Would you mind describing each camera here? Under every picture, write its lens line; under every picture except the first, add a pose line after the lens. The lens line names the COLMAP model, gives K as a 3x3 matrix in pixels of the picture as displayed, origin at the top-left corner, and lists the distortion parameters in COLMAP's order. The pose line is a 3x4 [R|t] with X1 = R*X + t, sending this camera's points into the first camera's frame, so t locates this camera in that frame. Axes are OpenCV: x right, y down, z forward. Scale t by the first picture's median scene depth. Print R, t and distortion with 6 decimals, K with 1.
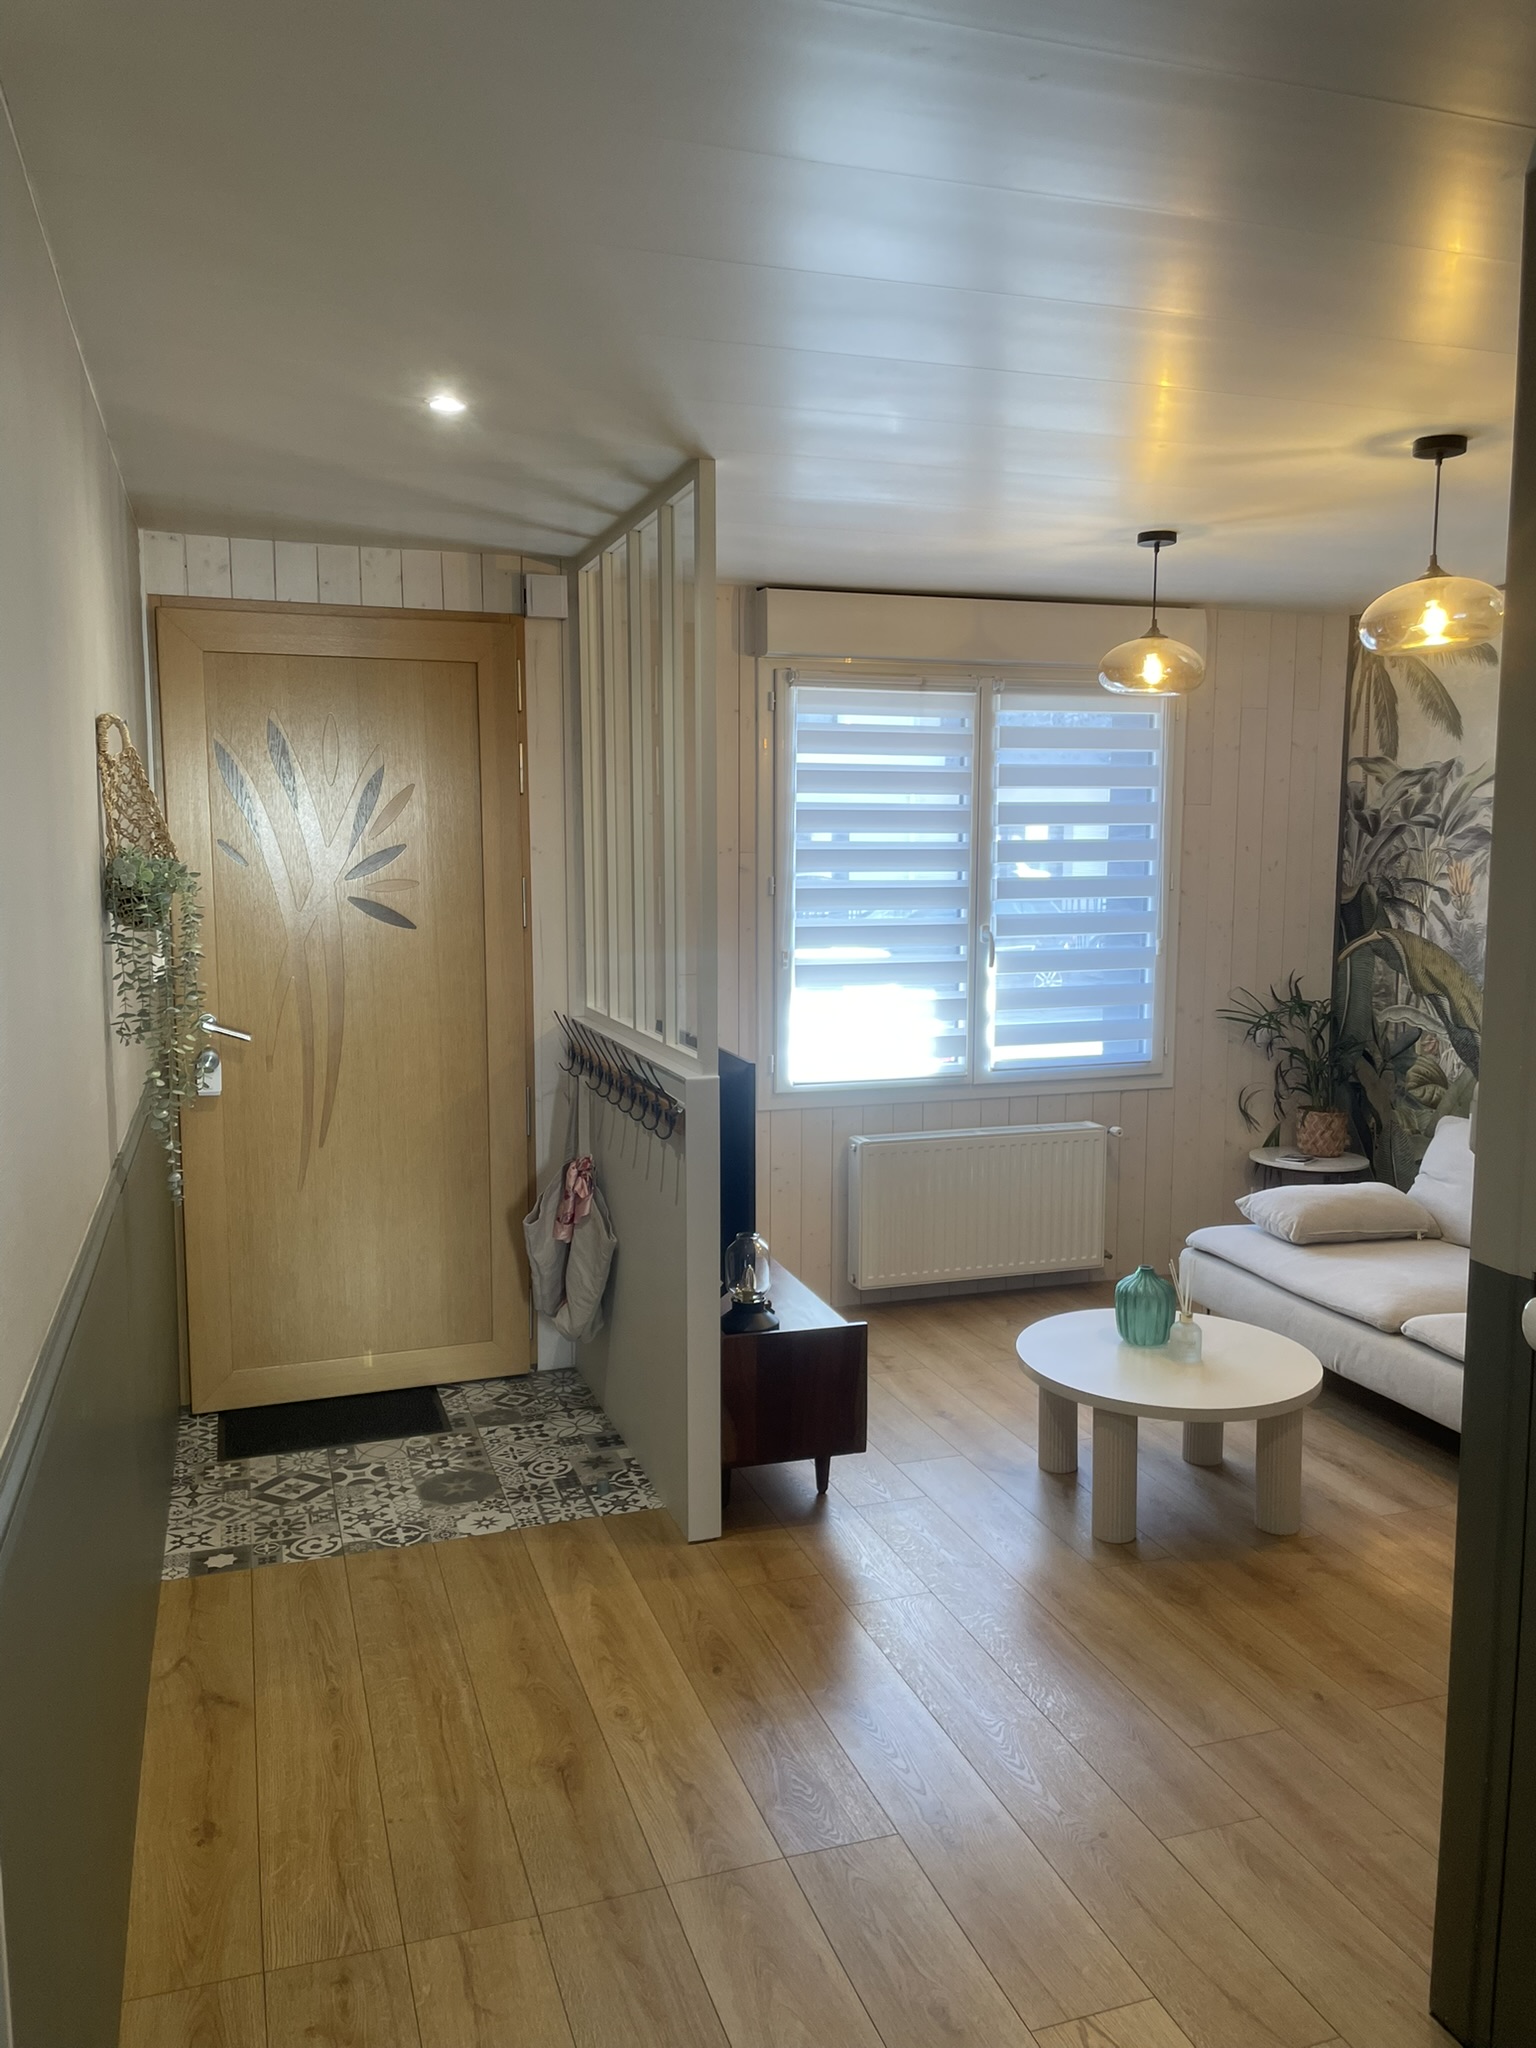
lens RADIAL K [[1545.5, 0, 783.3], [0, 1545.5, 1005.6], [0, 0, 1]] dist [0.092609, -0.119902]
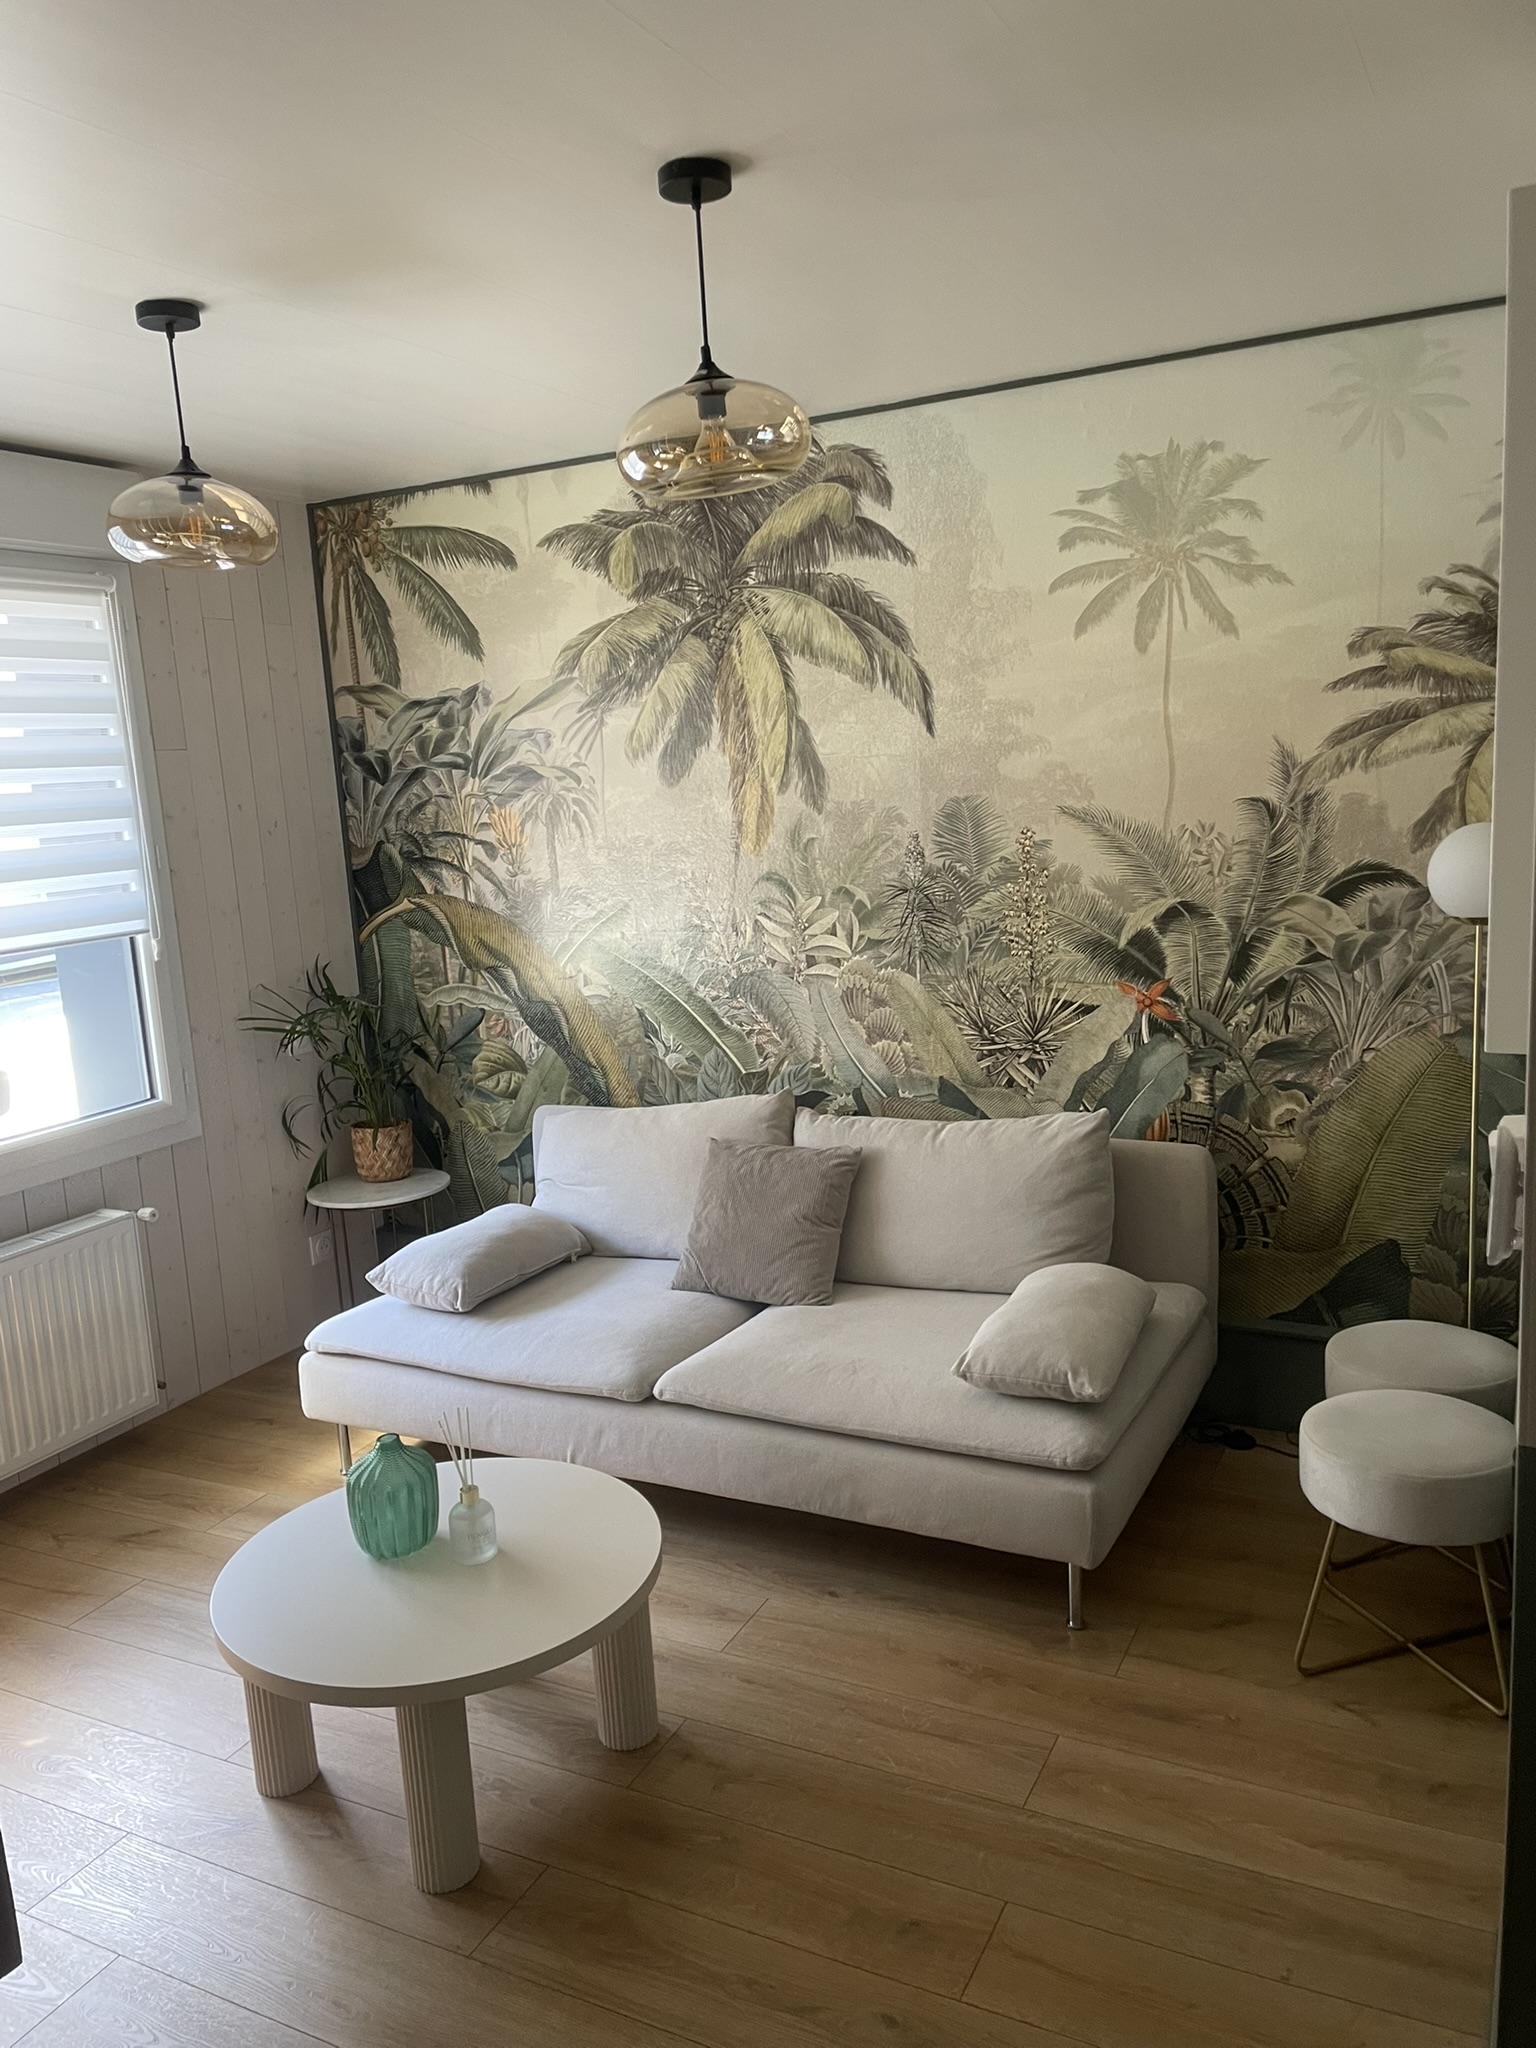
lens RADIAL K [[1545.5, 0, 774.4], [0, 1545.5, 1052.3], [0, 0, 1]] dist [0.092609, -0.119902]
pose [[0.723021, -0.168327, 0.670005, -0.044840], [0.132900, 0.985636, 0.104208, -0.028429], [-0.677922, 0.013699, 0.735006, 0.272543]]
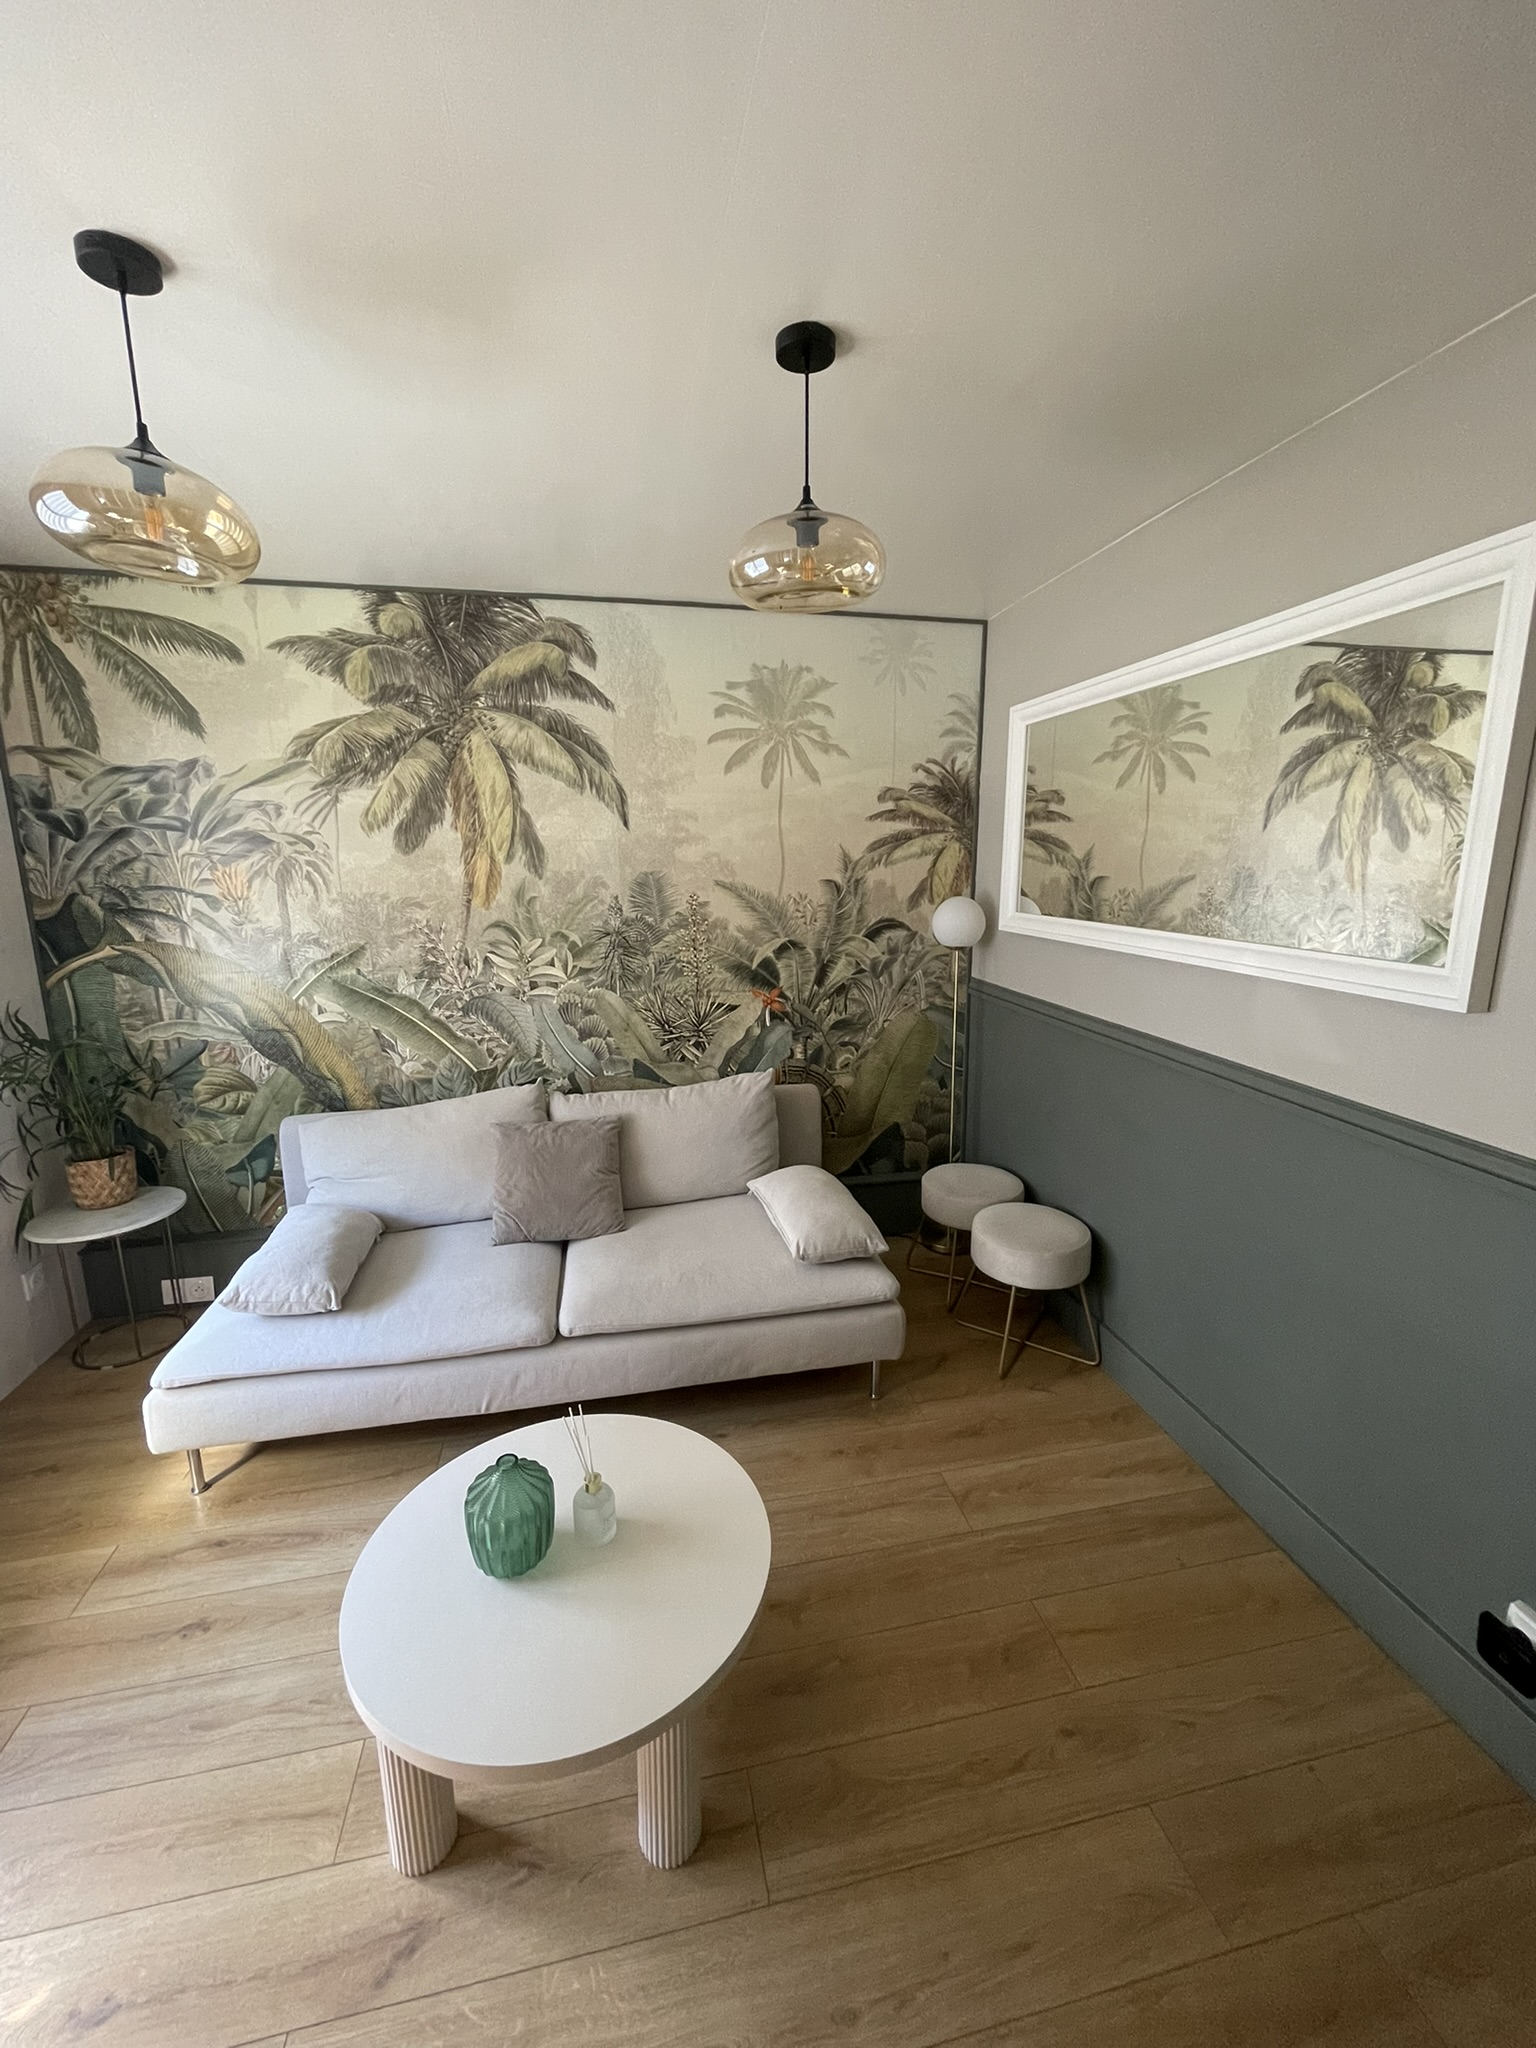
lens RADIAL K [[816.7, 0, 749.9], [0, 816.7, 1023.3], [0, 0, 1]] dist [-0.002697, -0.001307]
pose [[0.125106, -0.200223, 0.971730, -0.042858], [0.111007, 0.976100, 0.186831, -0.052719], [-0.985914, 0.084495, 0.144342, 0.583580]]
